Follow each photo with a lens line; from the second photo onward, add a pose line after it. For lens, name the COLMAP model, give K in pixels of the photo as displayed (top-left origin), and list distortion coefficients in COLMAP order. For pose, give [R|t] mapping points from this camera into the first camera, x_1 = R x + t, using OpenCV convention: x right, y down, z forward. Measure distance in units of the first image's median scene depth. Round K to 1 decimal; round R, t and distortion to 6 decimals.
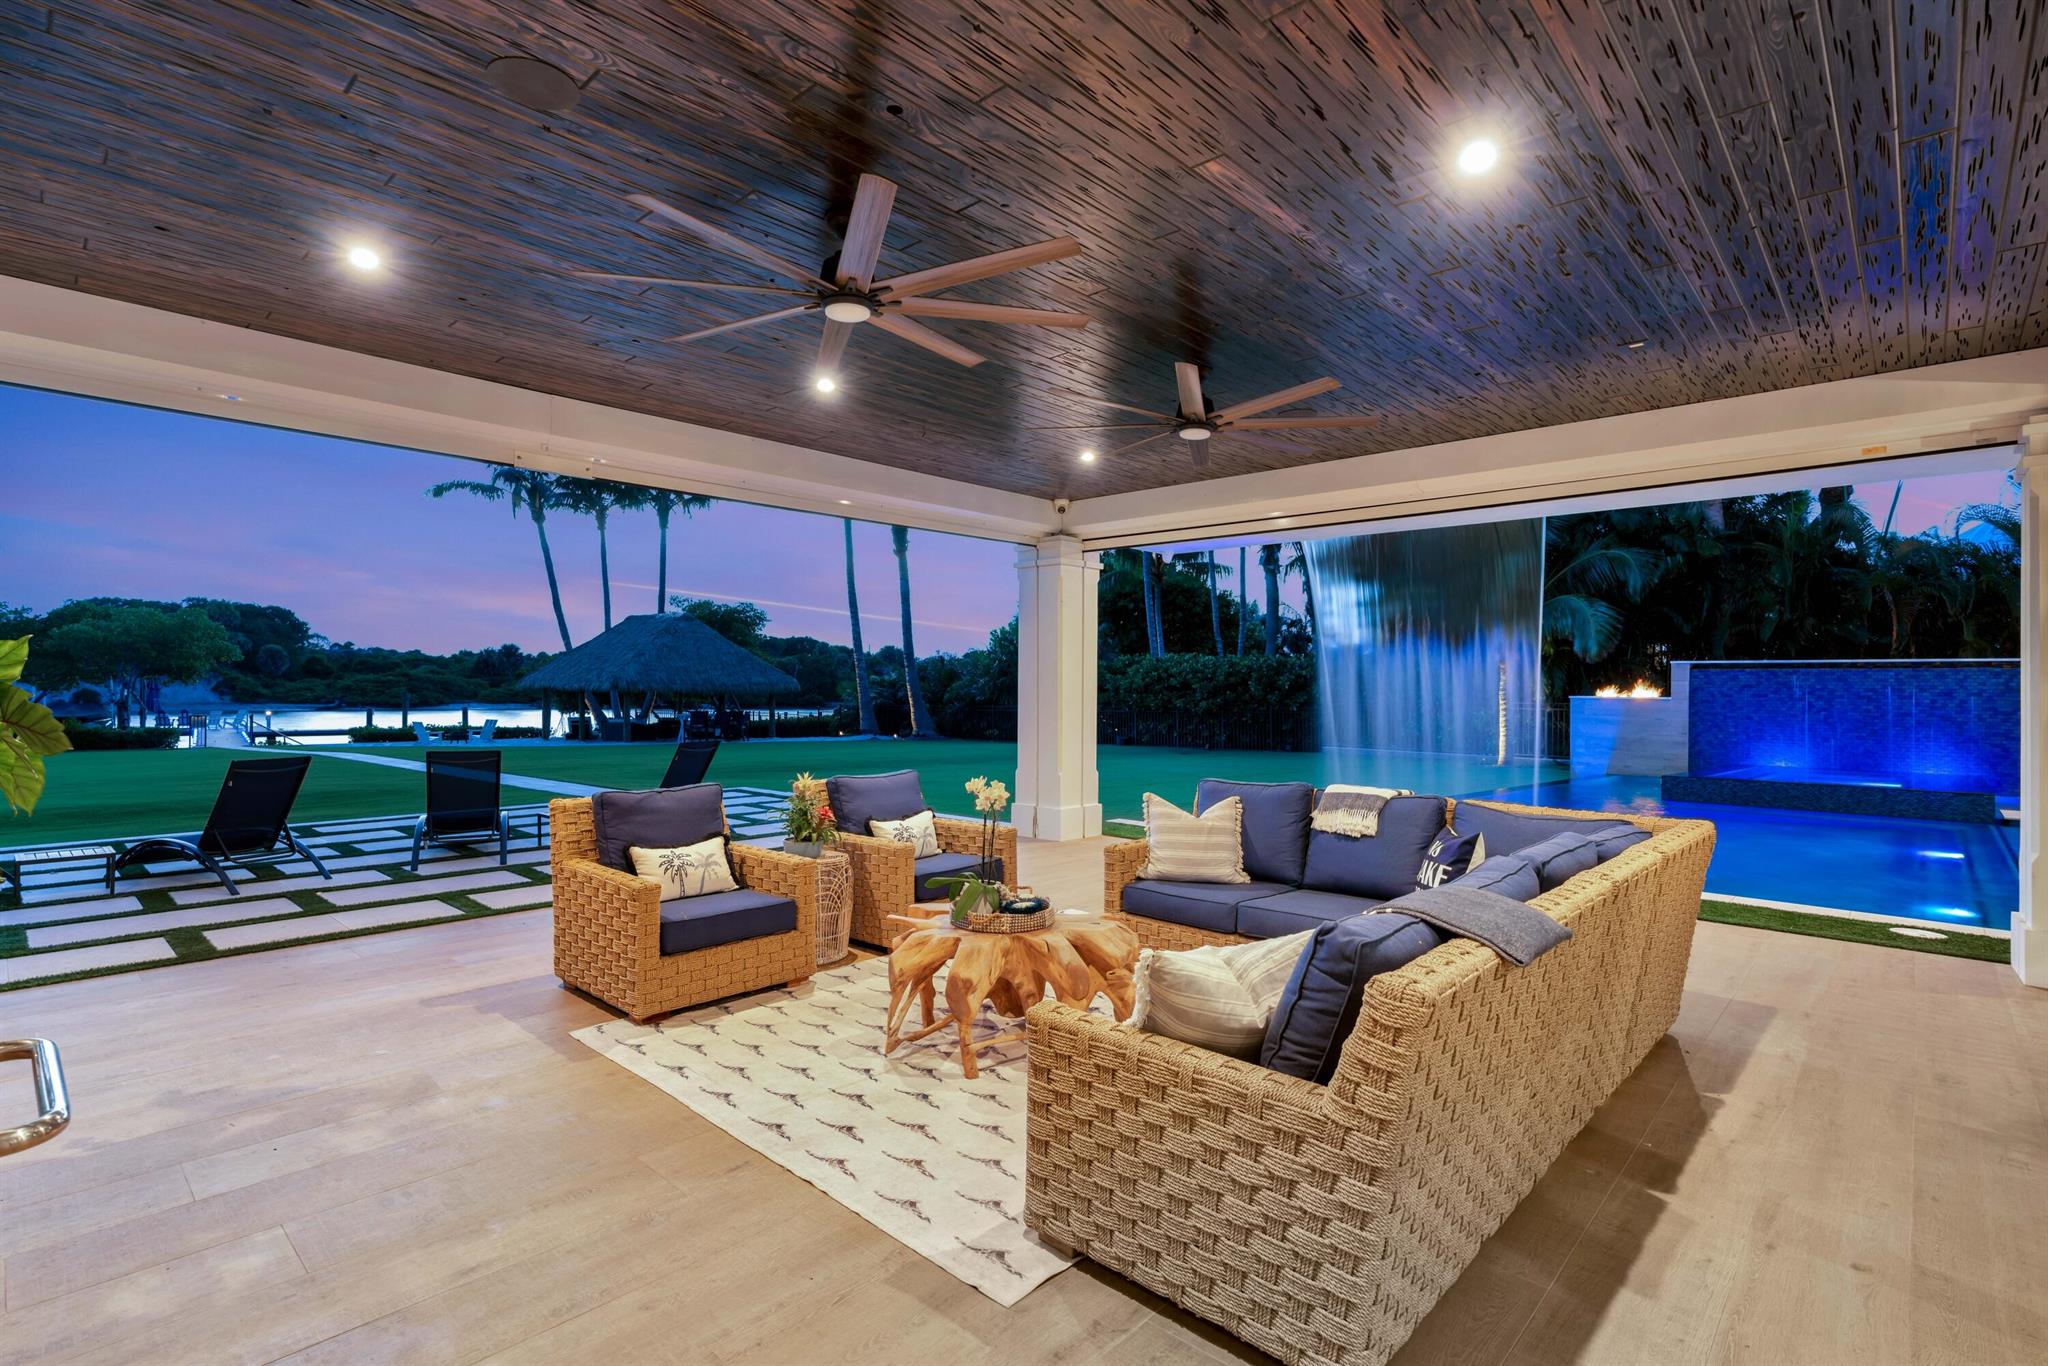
lens RADIAL K [[976.9, 0, 1013.6], [0, 976.9, 684.2], [0, 0, 1]] dist [-0.005409, -0.000231]
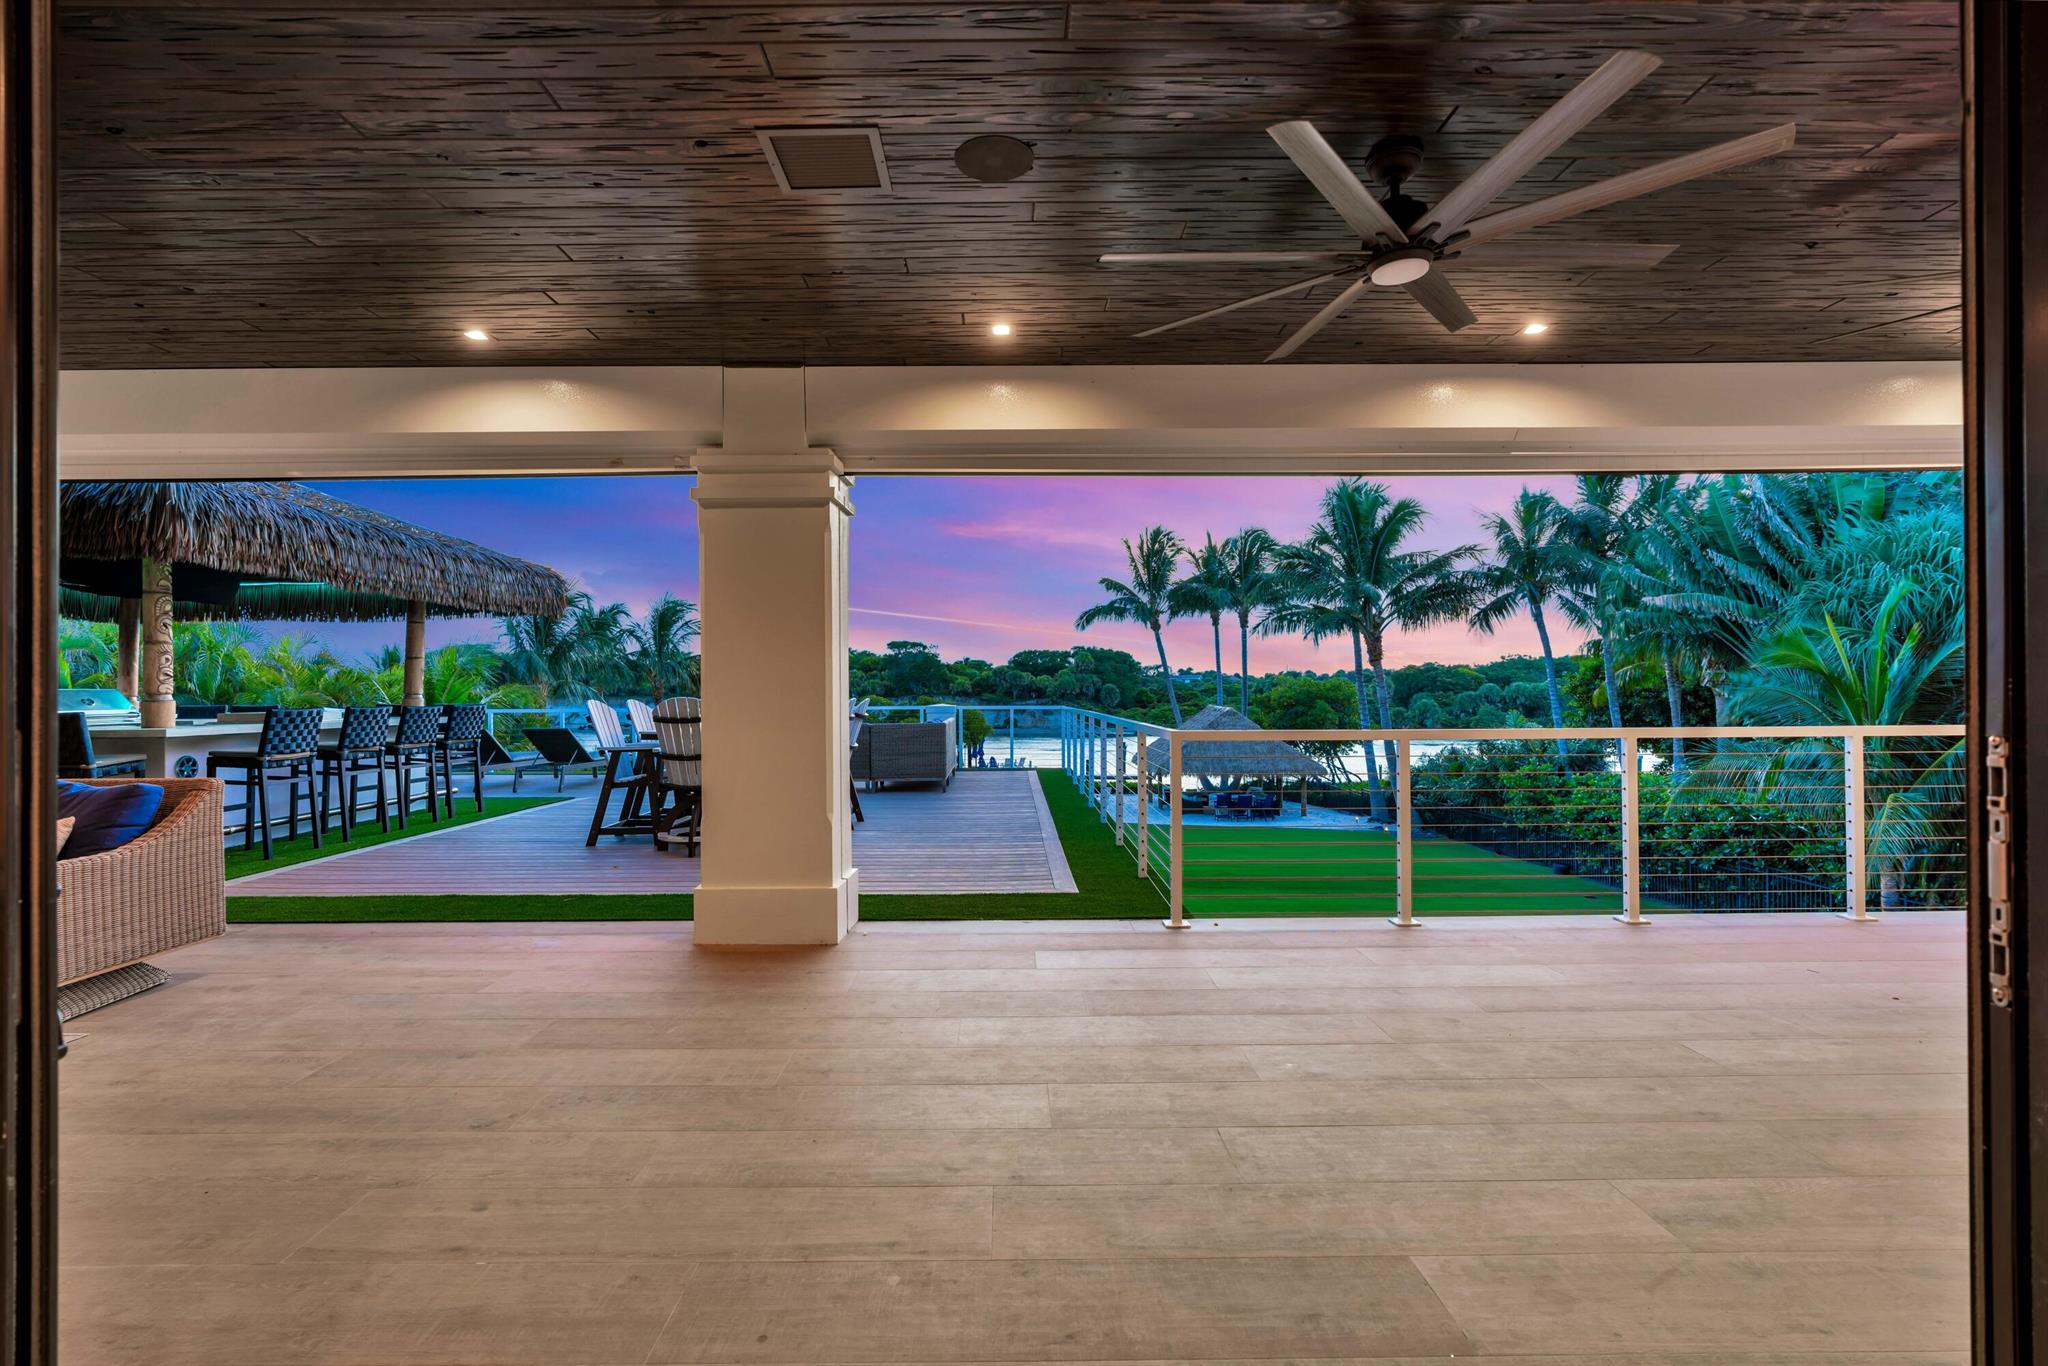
lens RADIAL K [[945.9, 0, 1014.5], [0, 945.9, 686.4], [0, 0, 1]] dist [-0.004590, -0.000175]
pose [[0.692223, -0.015777, -0.721511, 0.266558], [0.012465, 0.999873, -0.009904, -0.075054], [0.721576, -0.002137, 0.692332, -0.005068]]
